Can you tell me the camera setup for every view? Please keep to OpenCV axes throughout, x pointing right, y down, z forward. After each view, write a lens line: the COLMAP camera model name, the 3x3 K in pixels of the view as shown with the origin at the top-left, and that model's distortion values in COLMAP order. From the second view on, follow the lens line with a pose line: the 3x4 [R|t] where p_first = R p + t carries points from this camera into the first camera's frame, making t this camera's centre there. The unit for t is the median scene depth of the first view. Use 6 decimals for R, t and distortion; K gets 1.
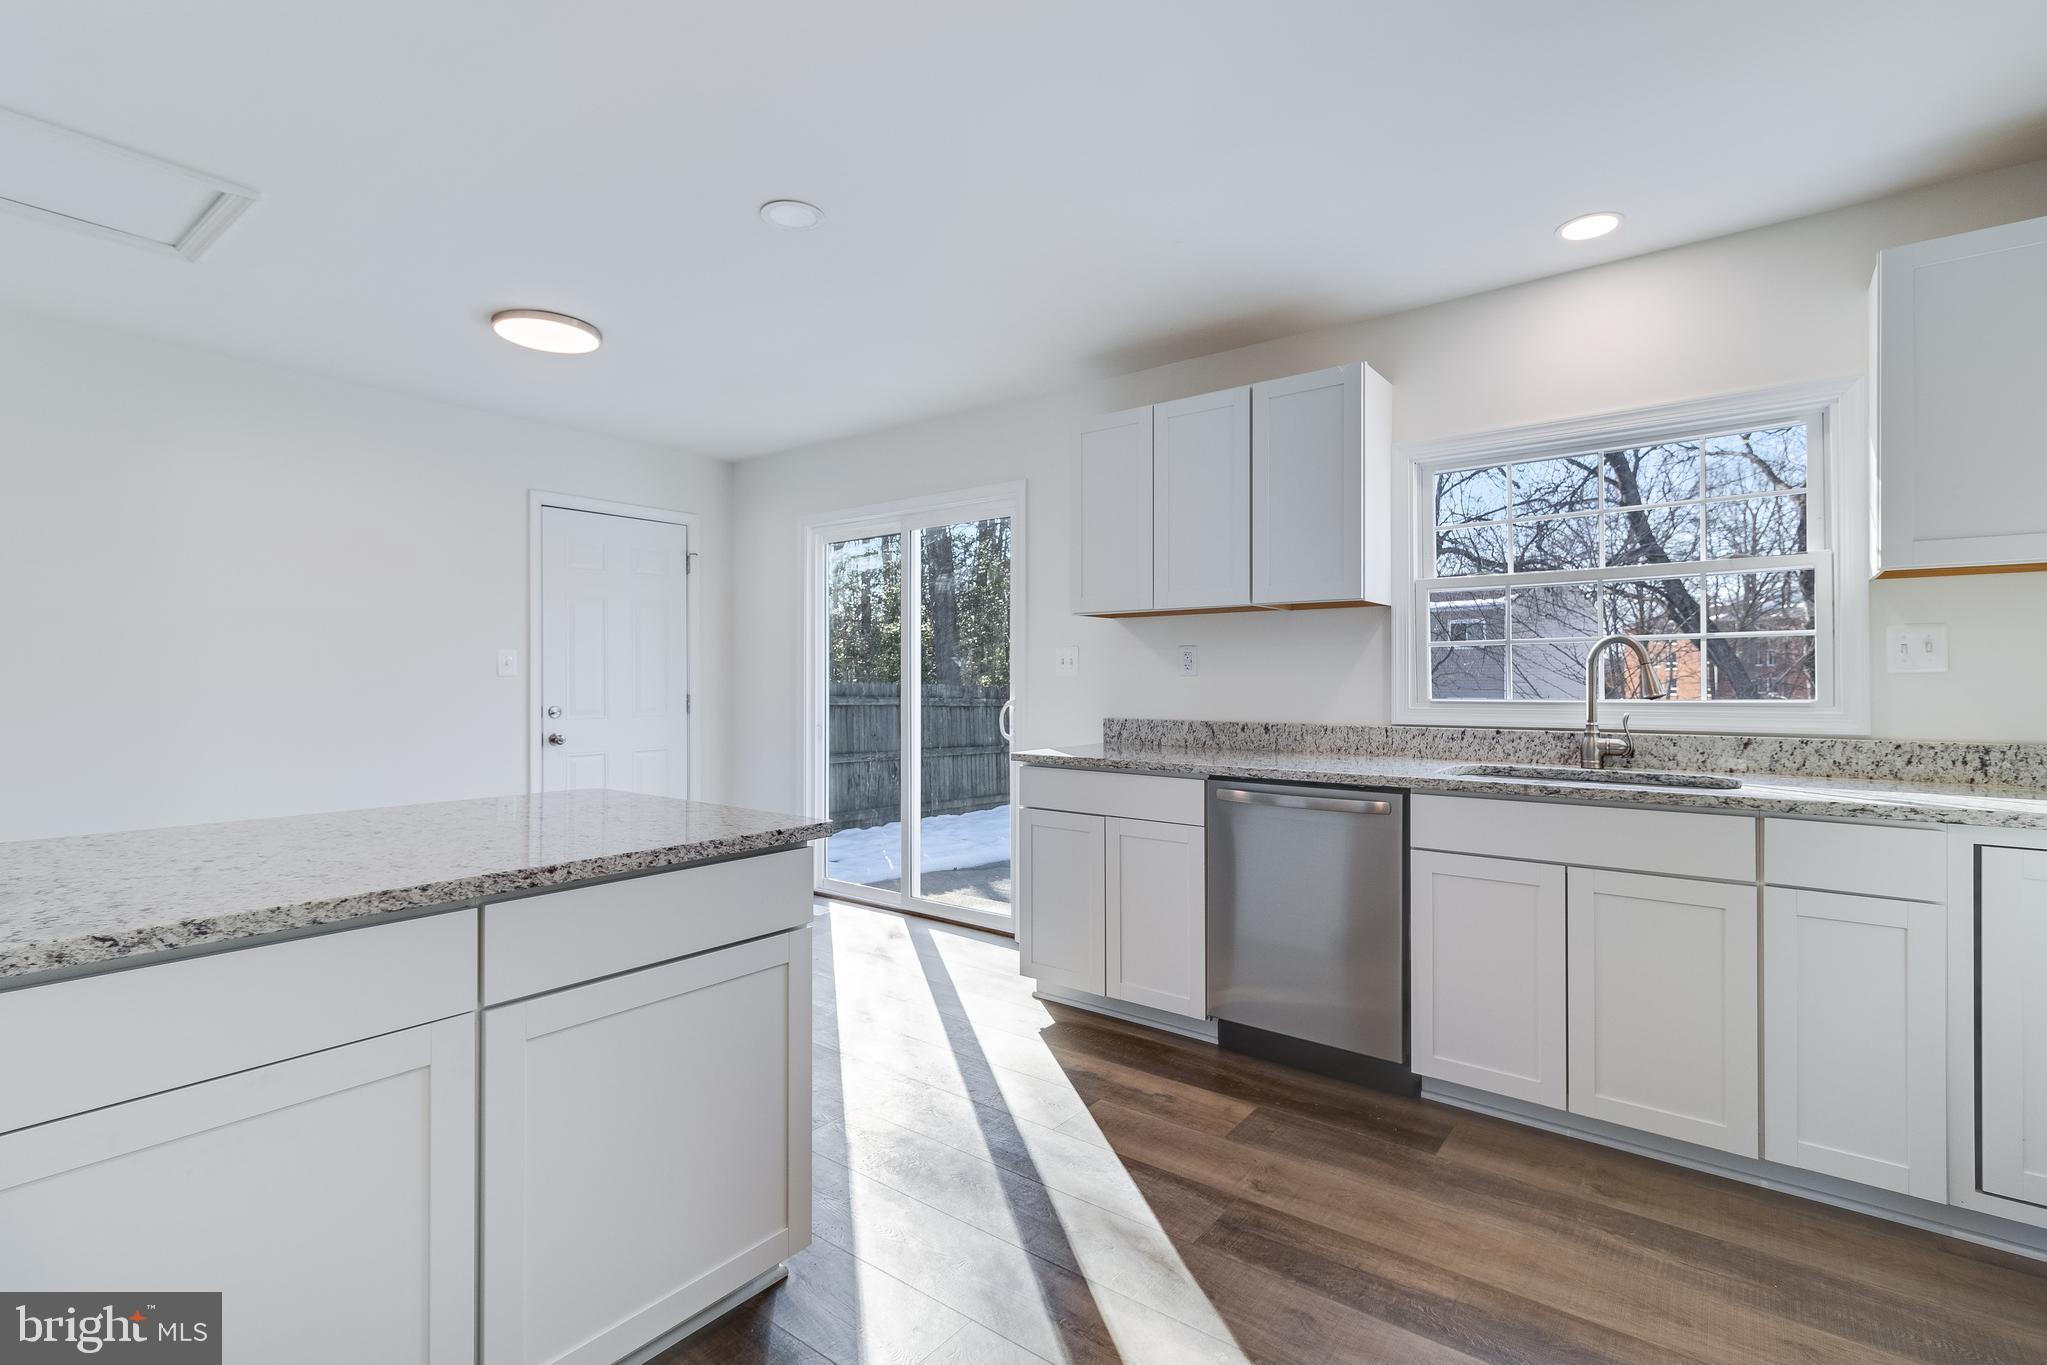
lens RADIAL K [[950.7, 0, 1033.0], [0, 950.7, 677.4], [0, 0, 1]] dist [0.013806, 0.000174]
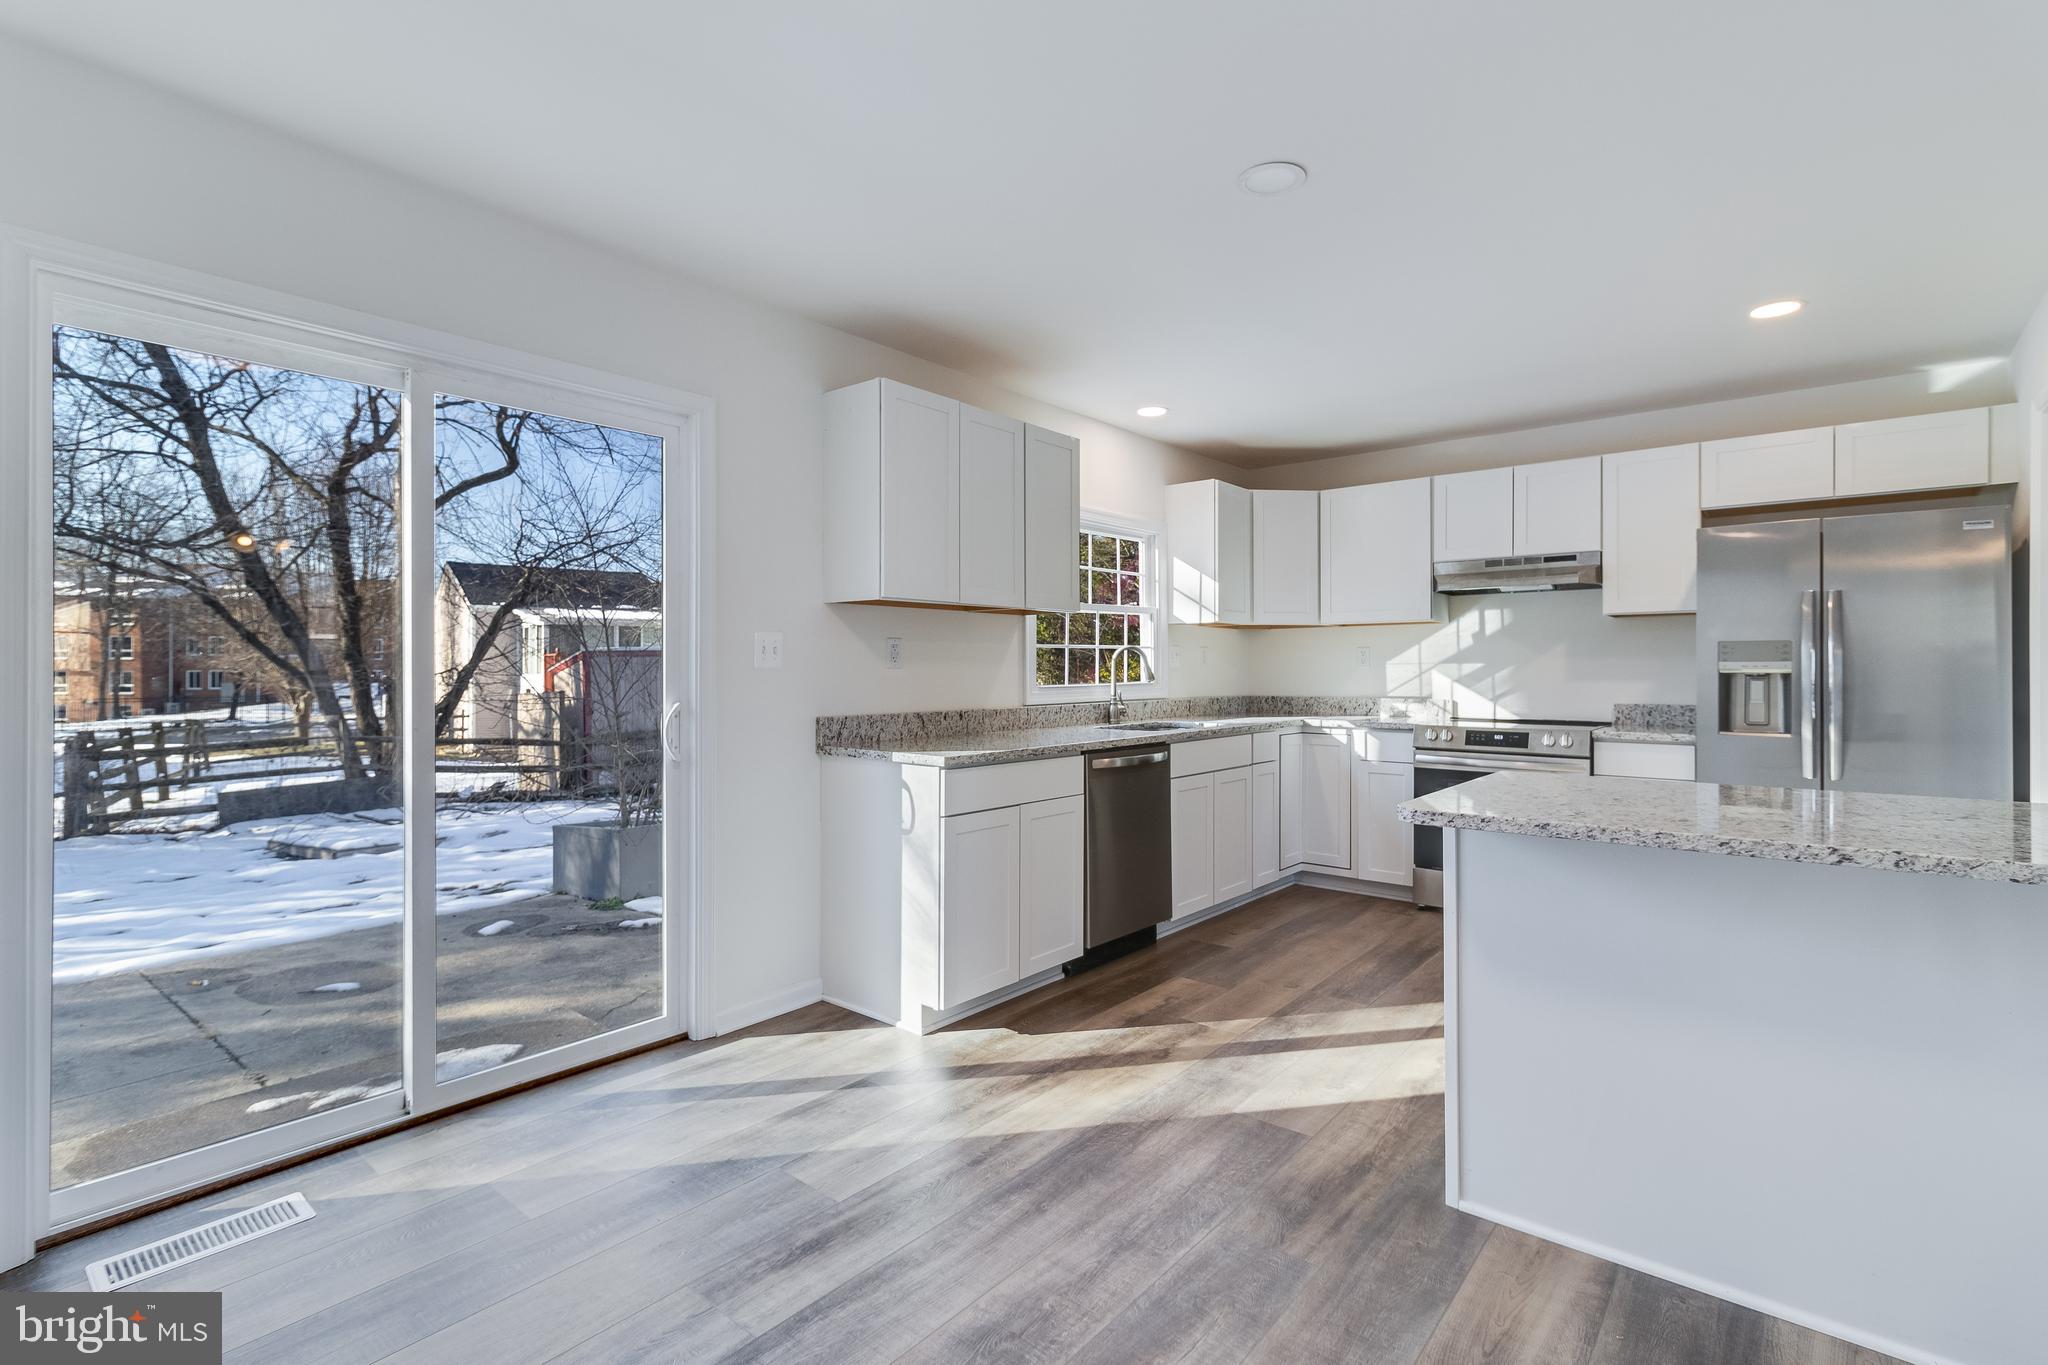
lens RADIAL K [[951.1, 0, 1033.5], [0, 951.1, 677.4], [0, 0, 1]] dist [0.013806, 0.000174]
pose [[0.029230, -0.005427, 0.999558, -1.073636], [0.000306, 0.999985, 0.005421, 0.003285], [-0.999573, 0.000148, 0.029231, 1.081391]]
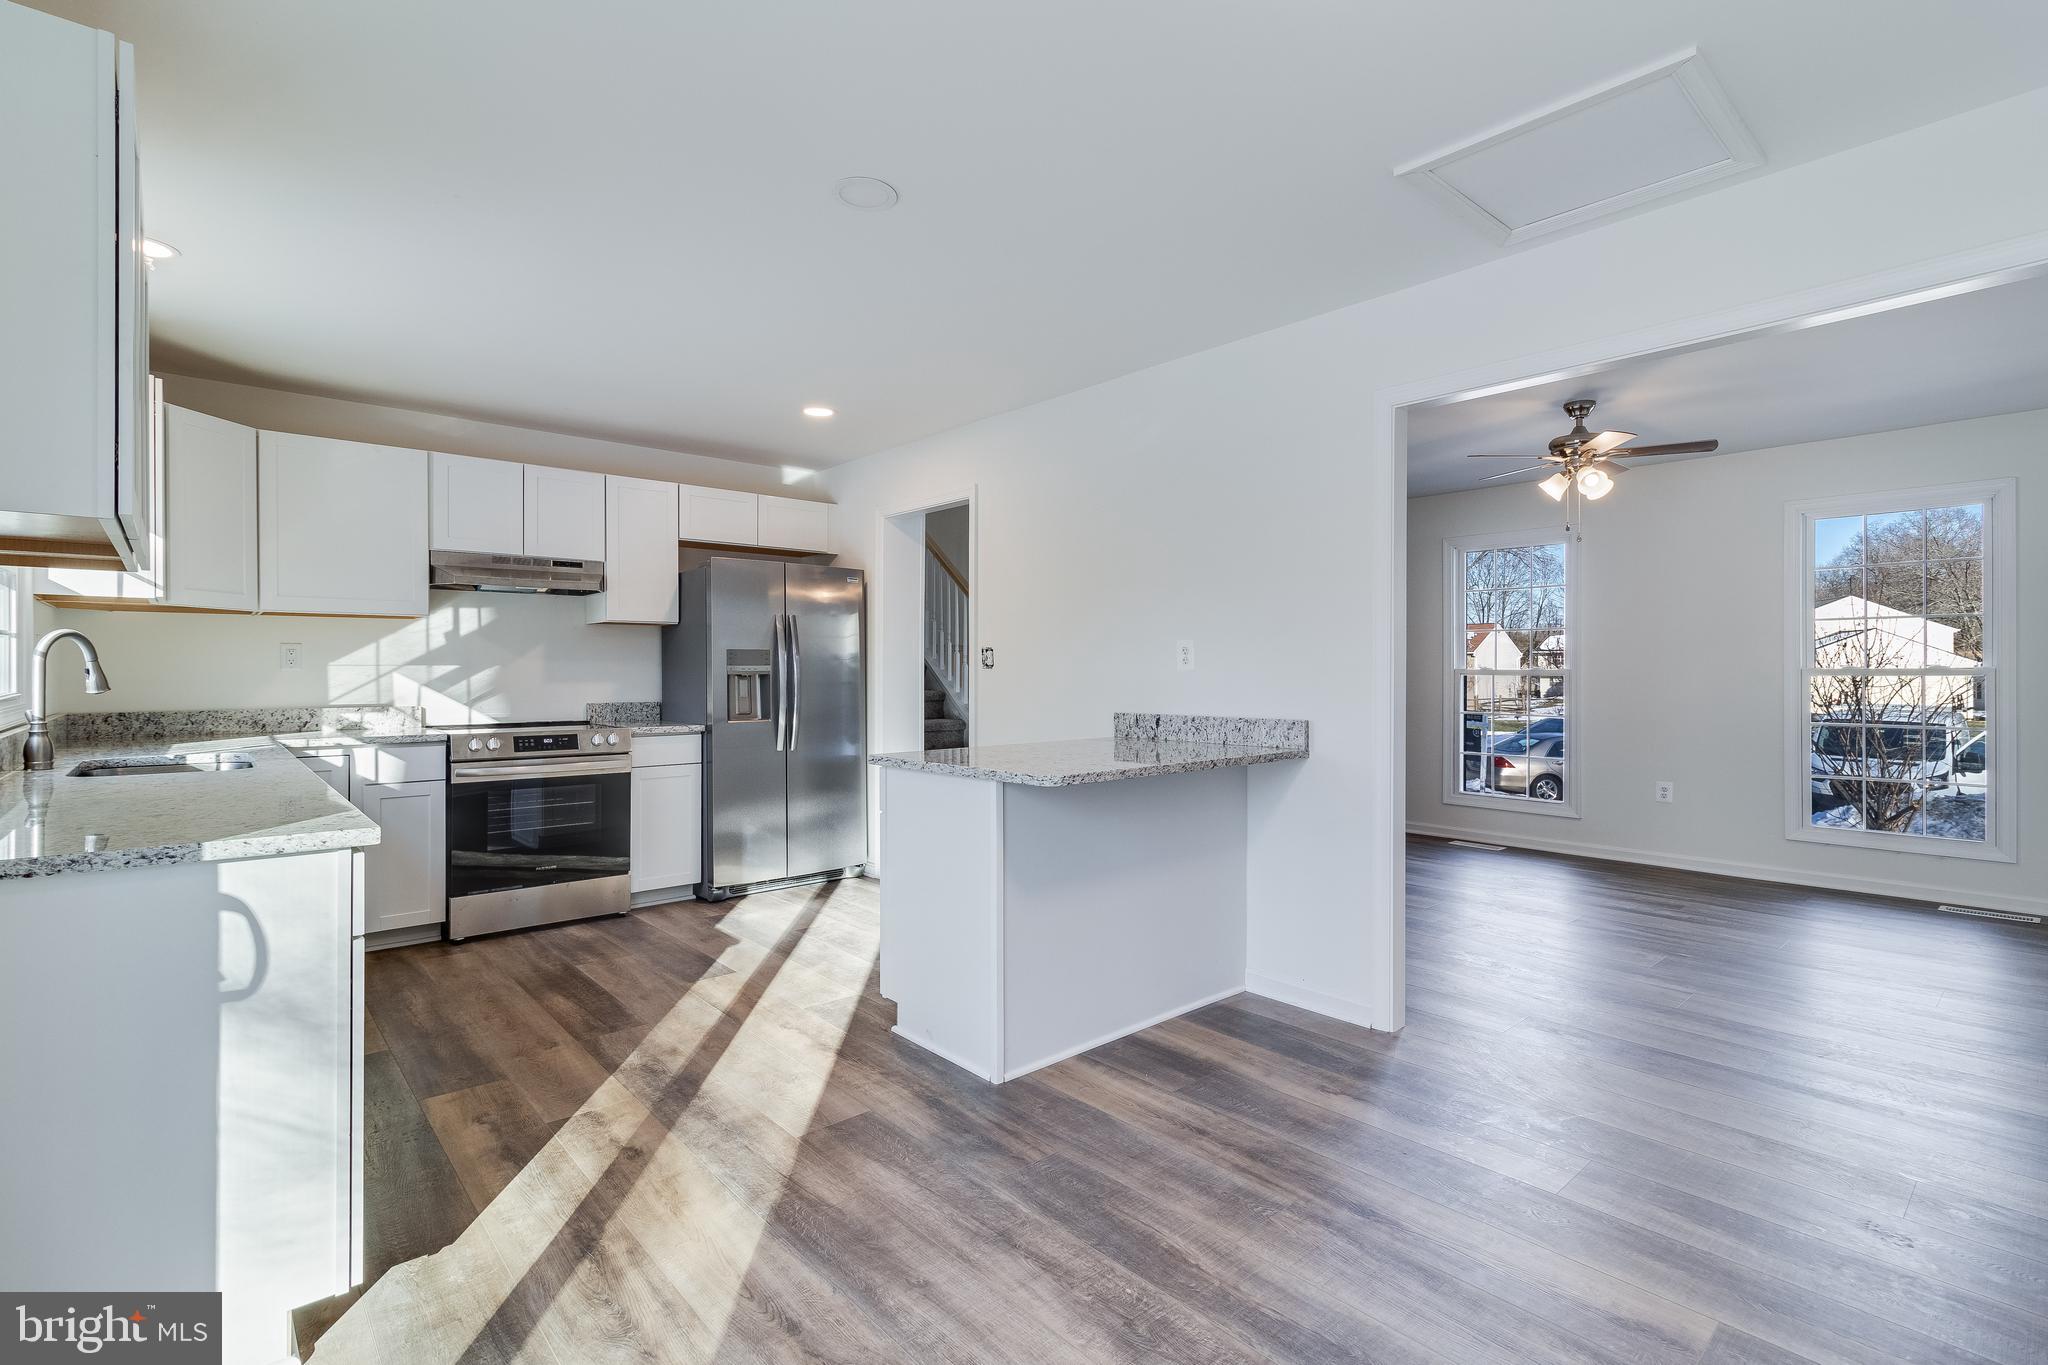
lens RADIAL K [[952.5, 0, 1024.8], [0, 952.5, 669.0], [0, 0, 1]] dist [-0.000078, 0.009700]
pose [[-0.981558, 0.005941, 0.191074, -0.534567], [0.005546, 0.999981, -0.002600, 0.003058], [-0.191086, -0.001492, -0.981572, 1.716242]]
